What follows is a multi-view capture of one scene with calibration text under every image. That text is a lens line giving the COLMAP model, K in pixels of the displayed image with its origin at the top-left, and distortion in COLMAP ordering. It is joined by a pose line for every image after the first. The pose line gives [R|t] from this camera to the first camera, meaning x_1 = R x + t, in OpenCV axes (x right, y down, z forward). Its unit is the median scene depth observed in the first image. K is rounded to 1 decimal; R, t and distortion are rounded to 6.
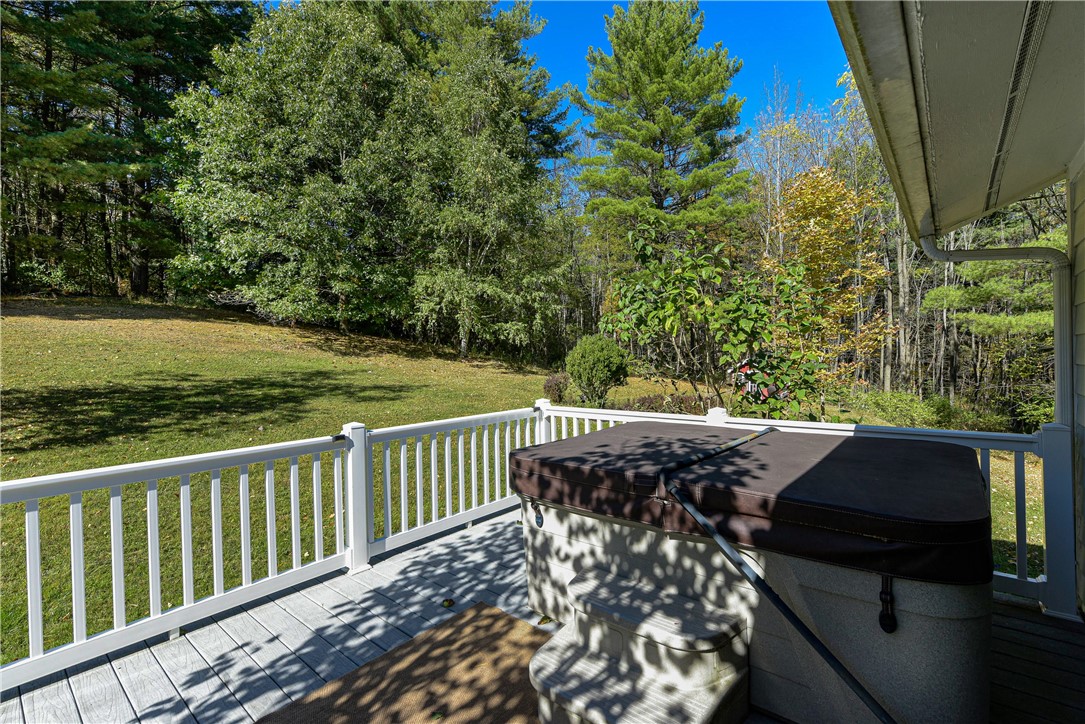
lens RADIAL K [[476.6, 0, 550.4], [0, 476.6, 358.2], [0, 0, 1]] dist [0.001173, 0.000542]
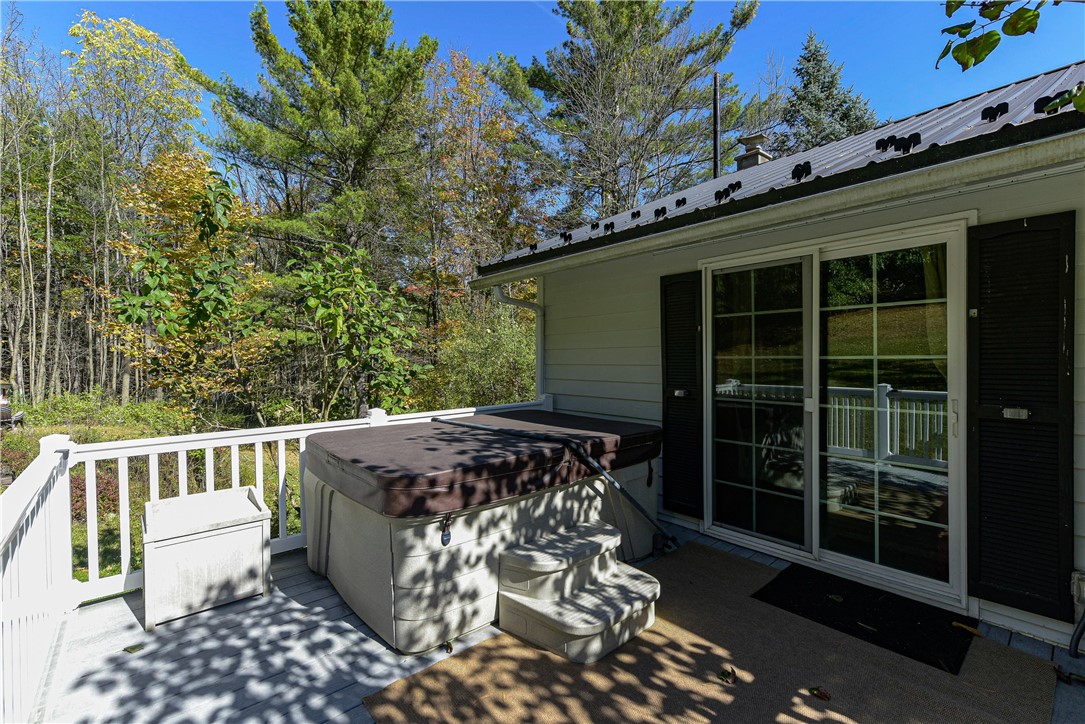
lens RADIAL K [[476.6, 0, 552.8], [0, 476.6, 360.2], [0, 0, 1]] dist [0.001173, 0.000542]
pose [[0.147669, 0.007772, 0.989006, -0.960864], [0.006507, 0.999940, -0.008830, 0.014751], [-0.989015, 0.007740, 0.147609, 0.722574]]
